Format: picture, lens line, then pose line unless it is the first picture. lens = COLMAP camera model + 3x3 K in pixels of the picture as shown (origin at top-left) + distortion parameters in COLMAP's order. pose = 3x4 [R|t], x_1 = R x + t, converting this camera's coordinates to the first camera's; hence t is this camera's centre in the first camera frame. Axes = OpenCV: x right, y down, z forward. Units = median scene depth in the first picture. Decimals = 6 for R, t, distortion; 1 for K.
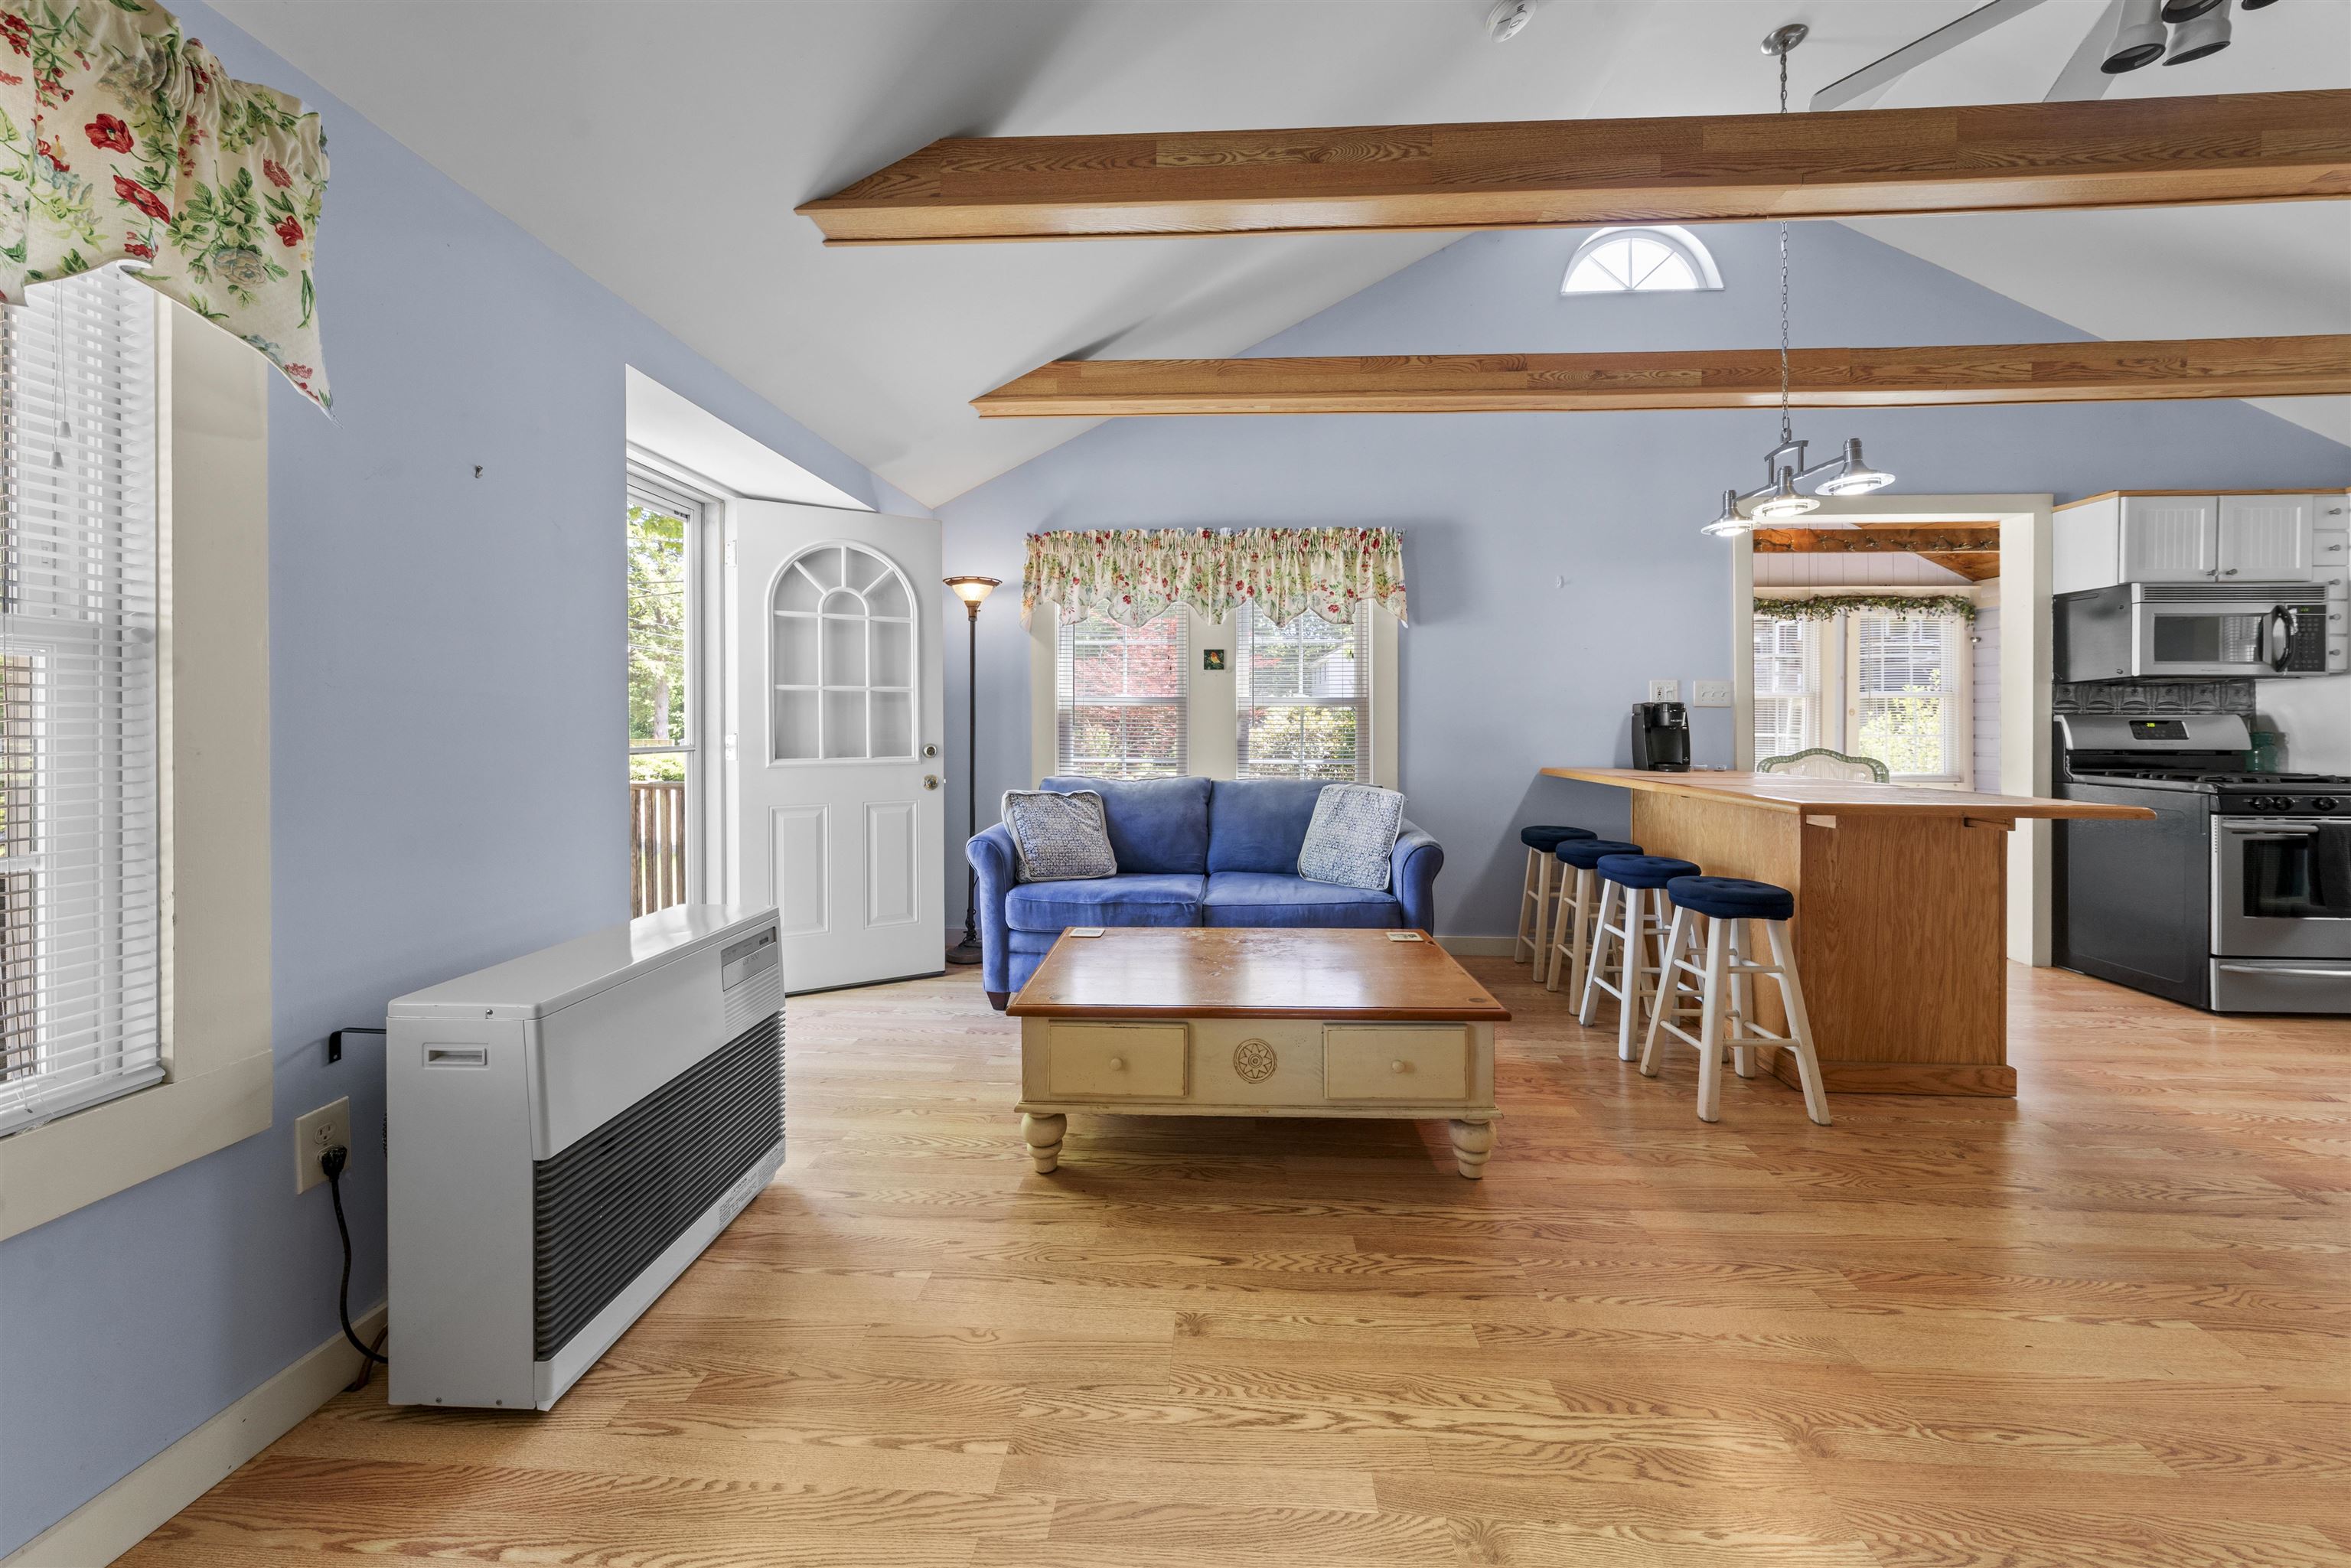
lens RADIAL K [[814.8, 0, 1182.2], [0, 814.8, 722.3], [0, 0, 1]] dist [-0.003304, 0.000276]
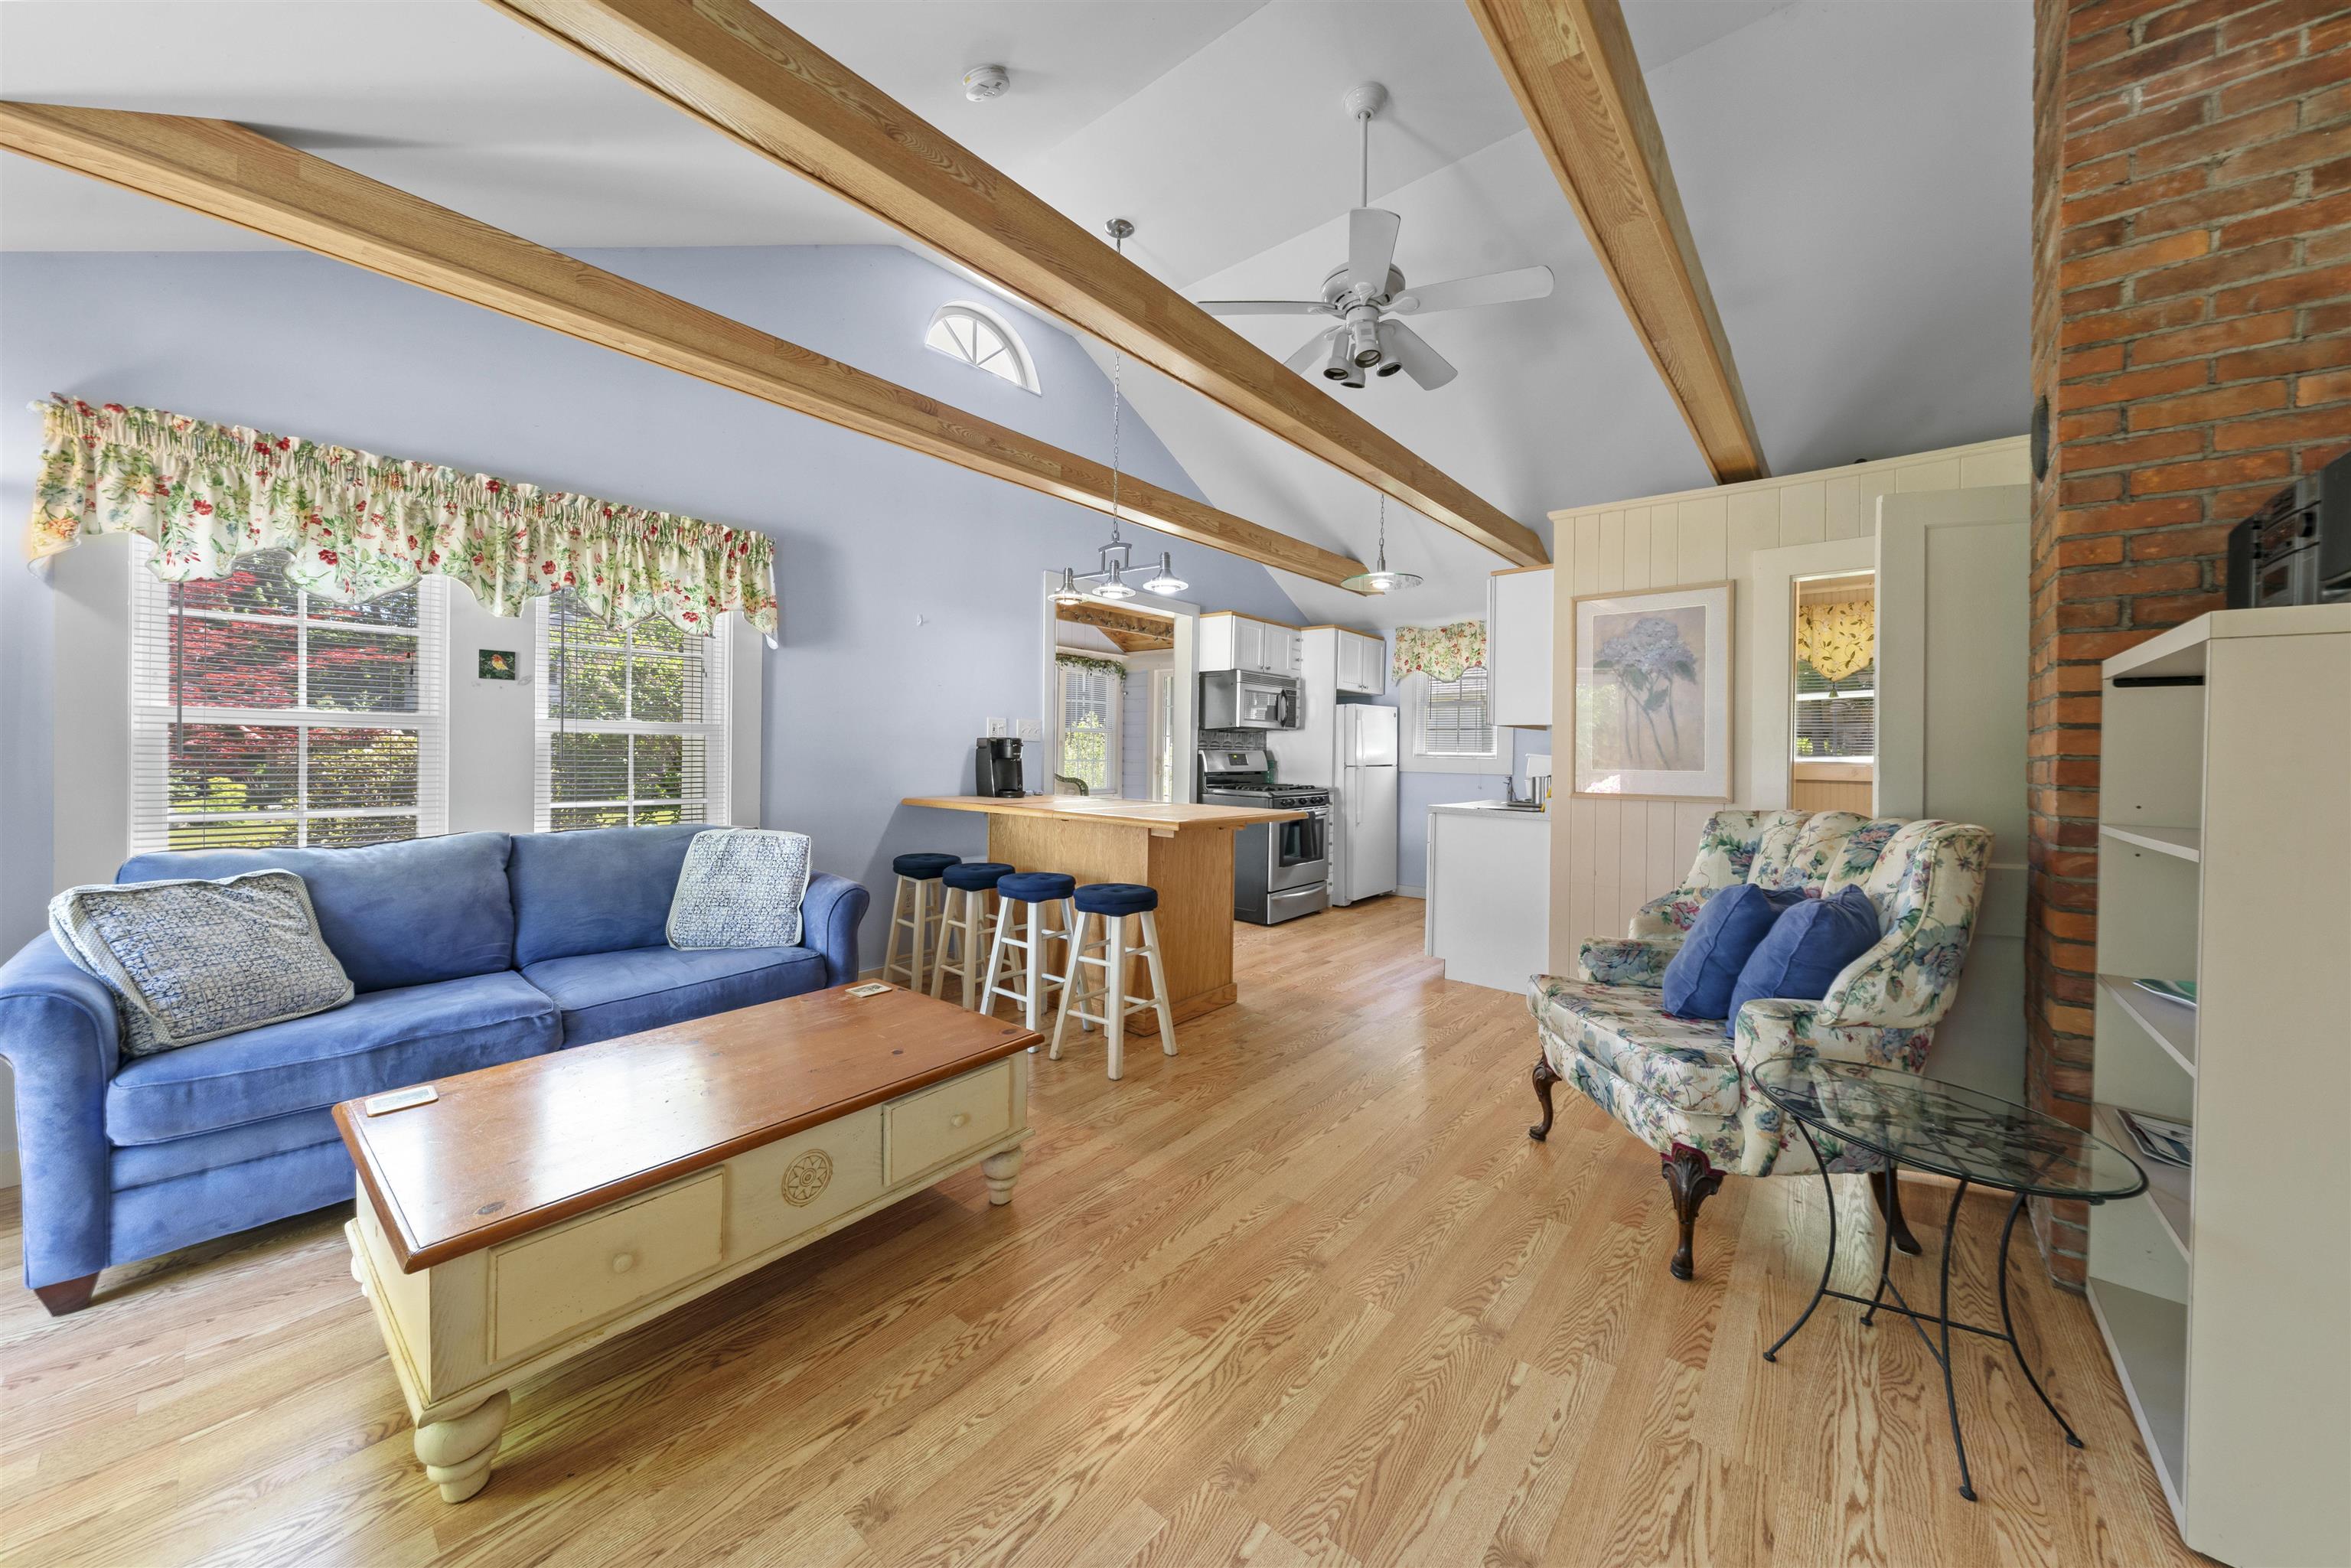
lens RADIAL K [[814.8, 0, 1177.3], [0, 814.8, 752.9], [0, 0, 1]] dist [-0.003304, 0.000276]
pose [[0.598157, 0.001730, 0.801377, -0.206034], [-0.014203, 0.999863, 0.008443, -0.017733], [-0.801253, -0.016432, 0.598100, 0.121623]]
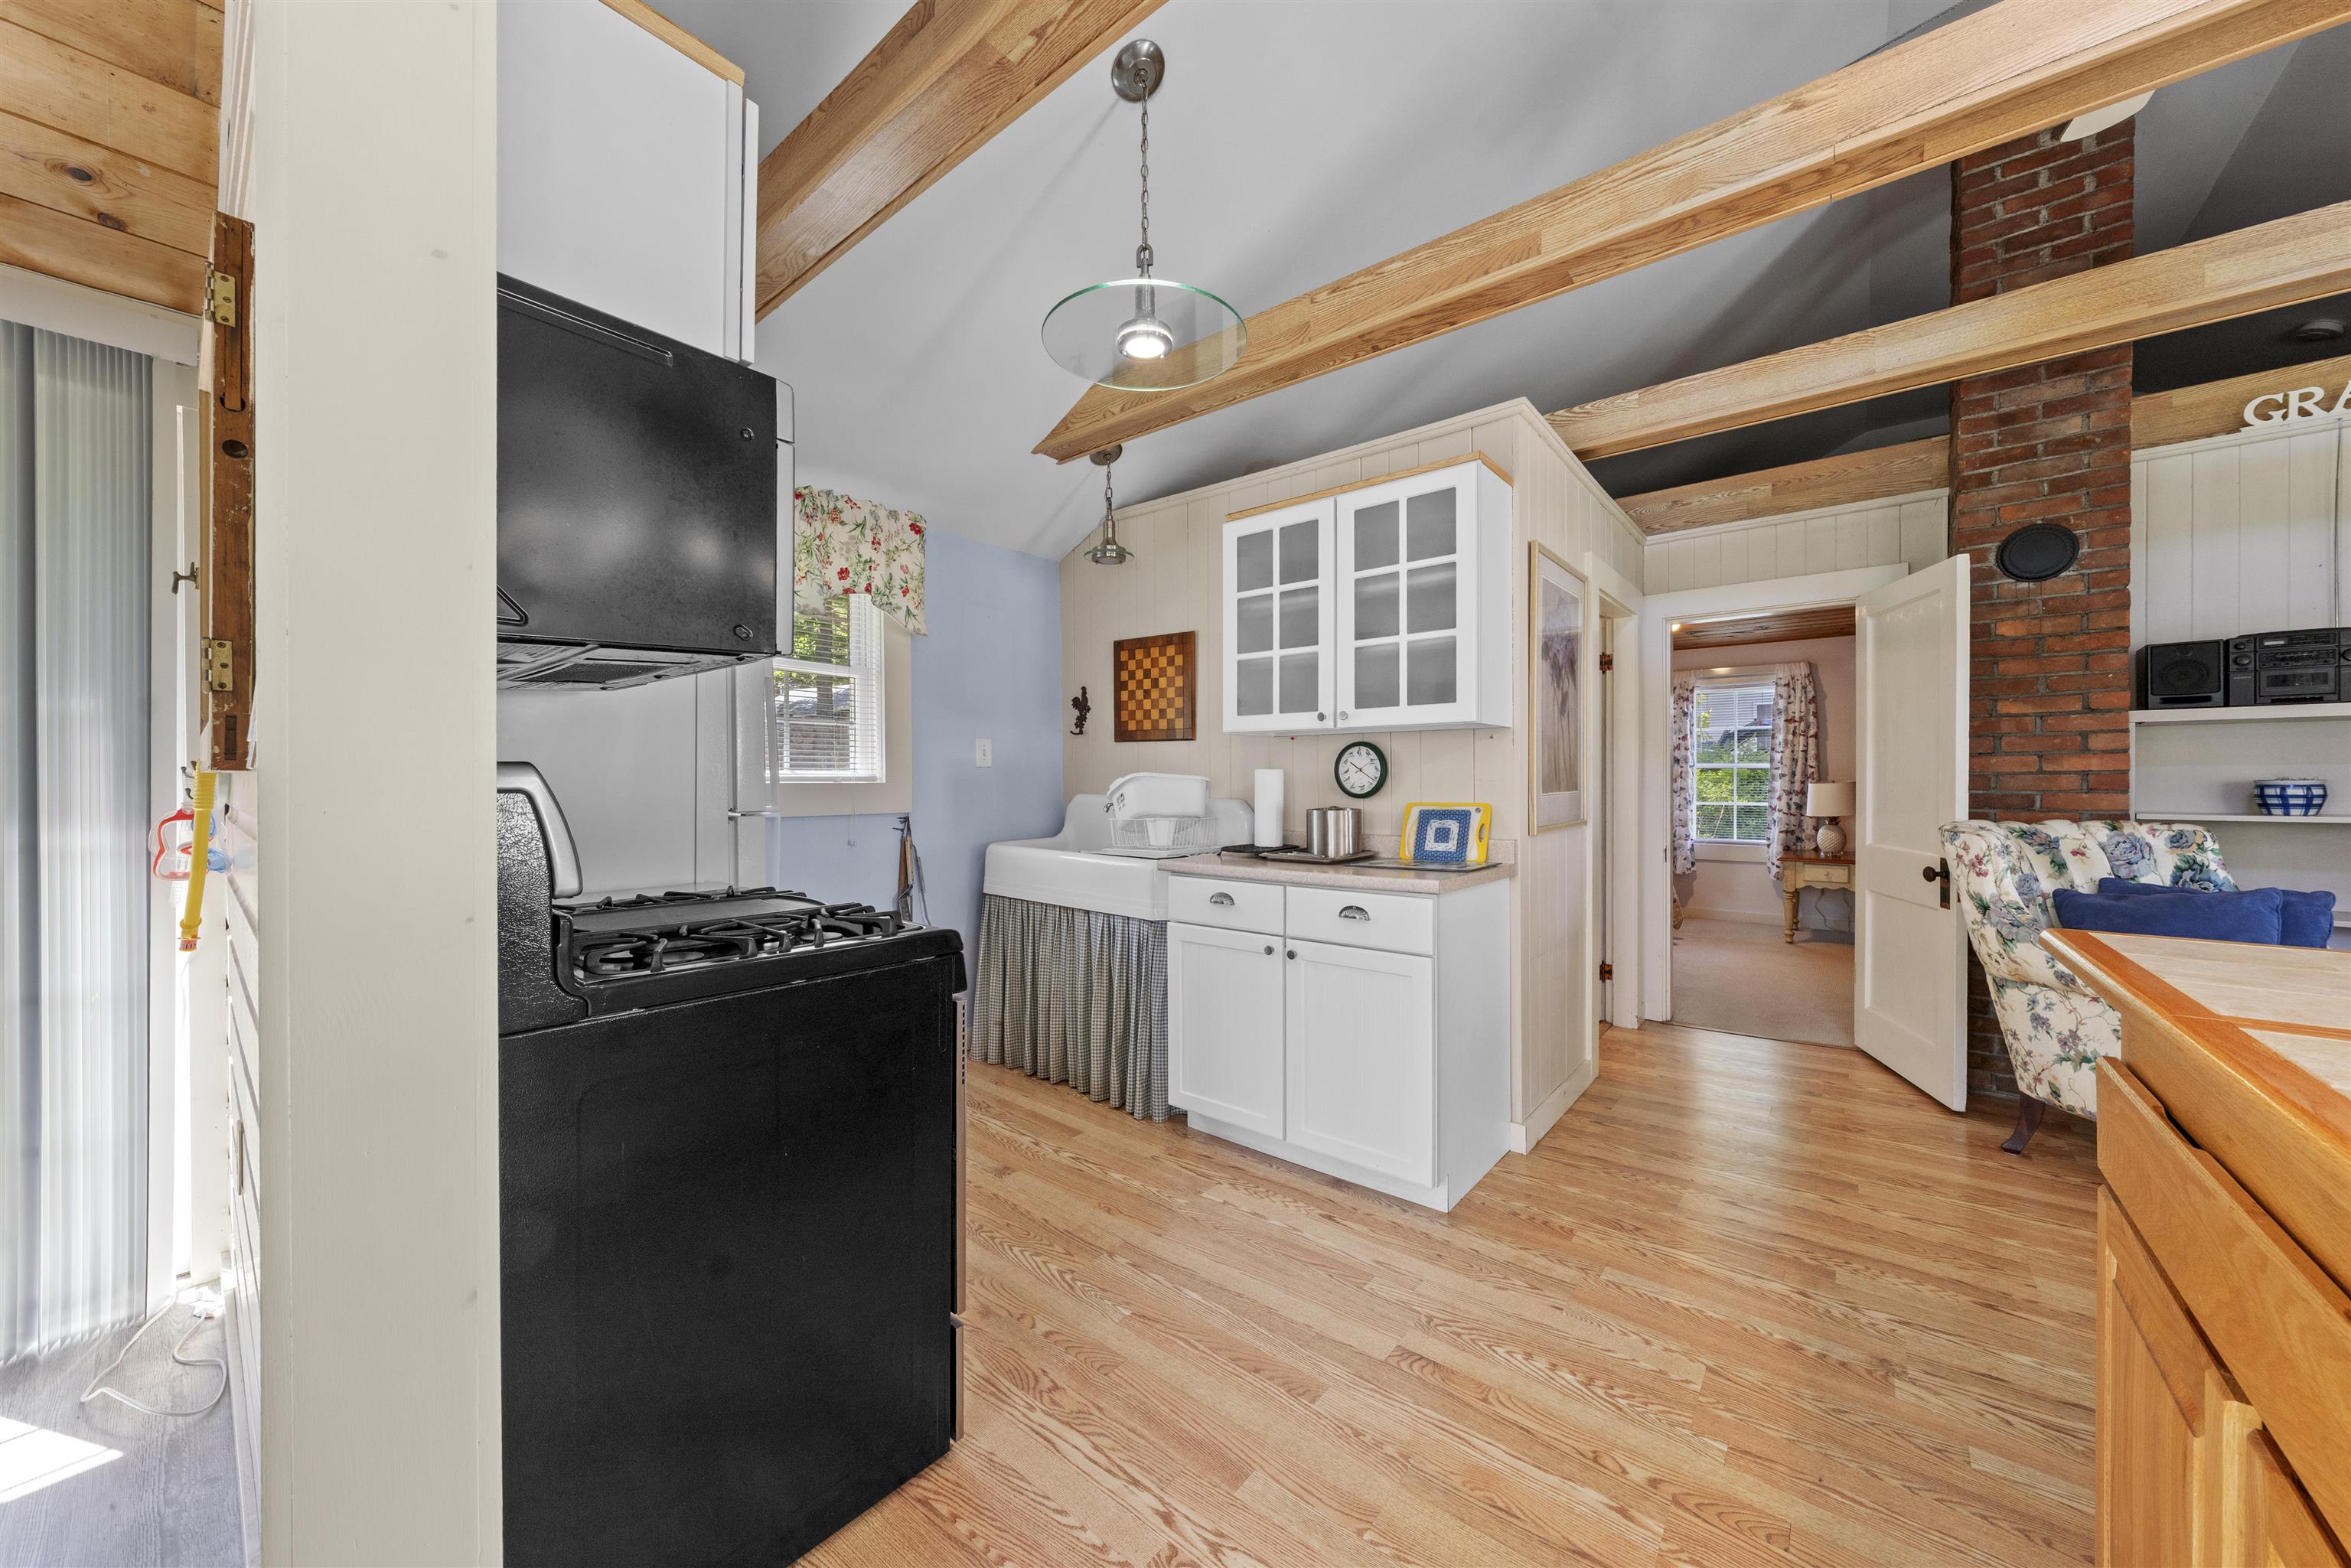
lens RADIAL K [[814.8, 0, 1158.6], [0, 814.8, 775.7], [0, 0, 1]] dist [-0.003304, 0.000276]
pose [[-0.806456, -0.002123, 0.591291, 0.856668], [-0.006030, 0.999971, -0.004633, -0.005446], [-0.591264, -0.007302, -0.806445, 1.185003]]
